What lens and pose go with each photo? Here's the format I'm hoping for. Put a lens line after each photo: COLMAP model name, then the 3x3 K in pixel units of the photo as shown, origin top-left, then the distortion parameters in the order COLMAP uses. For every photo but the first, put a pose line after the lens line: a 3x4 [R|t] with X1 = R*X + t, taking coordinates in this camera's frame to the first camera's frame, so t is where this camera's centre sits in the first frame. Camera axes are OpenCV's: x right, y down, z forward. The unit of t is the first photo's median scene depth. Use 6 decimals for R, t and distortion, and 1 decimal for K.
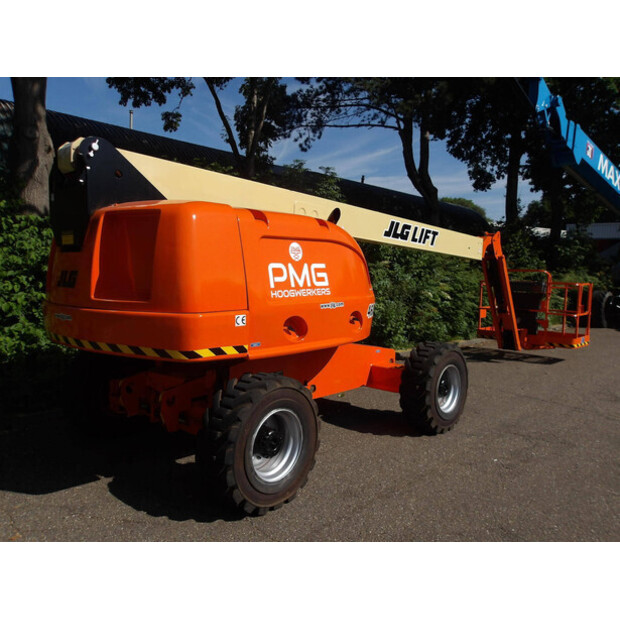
lens RADIAL K [[528.1, 0, 310.0], [0, 528.1, 310.0], [0, 0, 1]] dist [0.007515, -0.002524]
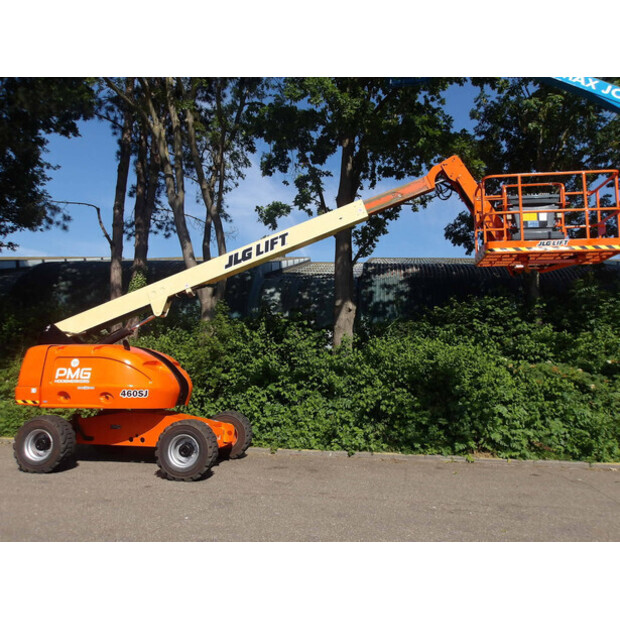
lens RADIAL K [[529.6, 0, 345.8], [0, 529.6, 332.9], [0, 0, 1]] dist [-0.004304, -0.005687]
pose [[0.556900, -0.074799, -0.827205, 1.497997], [-0.074771, 0.987378, -0.139620, -0.005470], [0.827207, 0.139605, 0.544278, 0.434810]]
